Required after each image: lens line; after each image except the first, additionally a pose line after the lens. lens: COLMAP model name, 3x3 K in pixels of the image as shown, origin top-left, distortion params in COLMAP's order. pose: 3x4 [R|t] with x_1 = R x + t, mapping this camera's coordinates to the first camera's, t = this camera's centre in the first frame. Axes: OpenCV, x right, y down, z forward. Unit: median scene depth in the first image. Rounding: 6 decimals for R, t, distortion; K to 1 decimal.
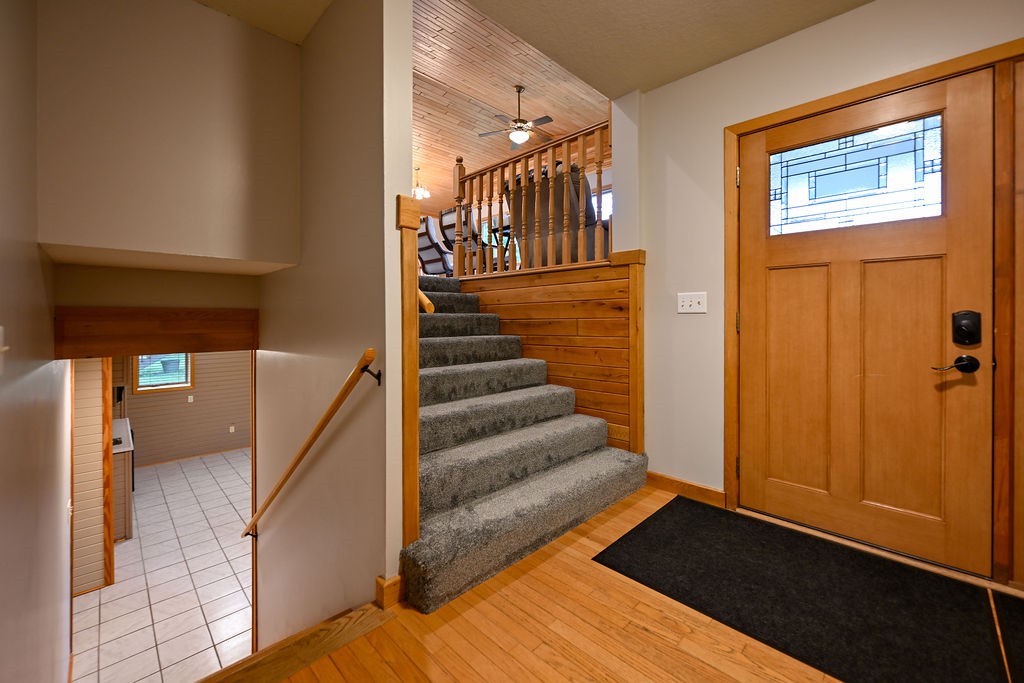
lens RADIAL K [[407.0, 0, 514.7], [0, 407.0, 321.1], [0, 0, 1]] dist [0.000081, 0.000310]
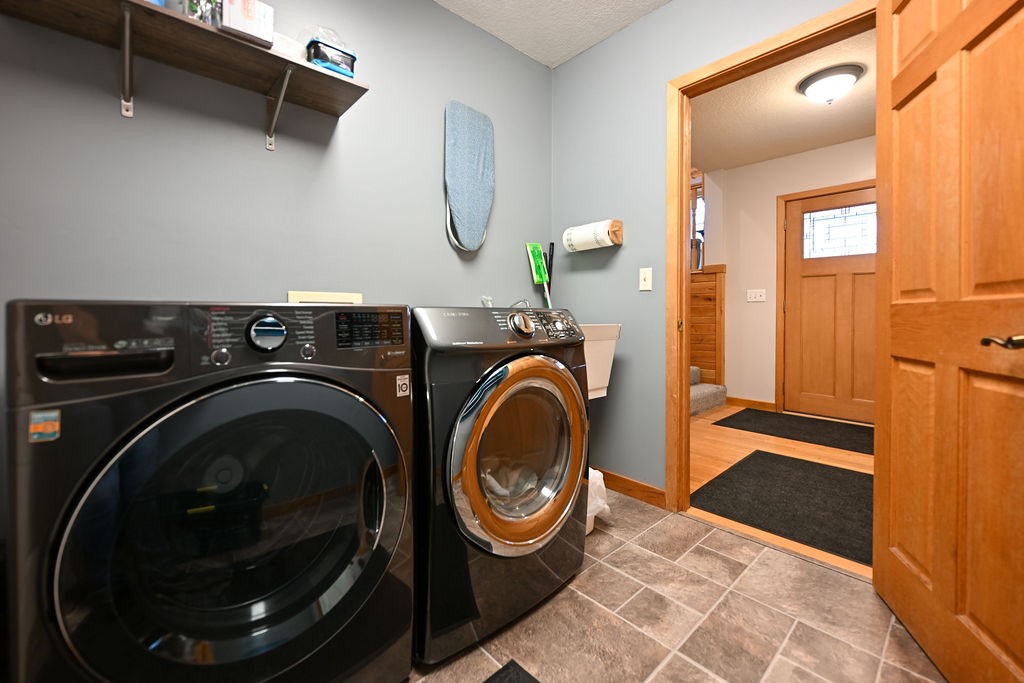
lens RADIAL K [[407.0, 0, 518.1], [0, 407.0, 320.1], [0, 0, 1]] dist [0.000081, 0.000310]
pose [[0.999148, 0.003035, -0.041157, -0.557664], [-0.002751, 0.999972, 0.006963, 0.054113], [0.041177, -0.006844, 0.999128, -0.850969]]
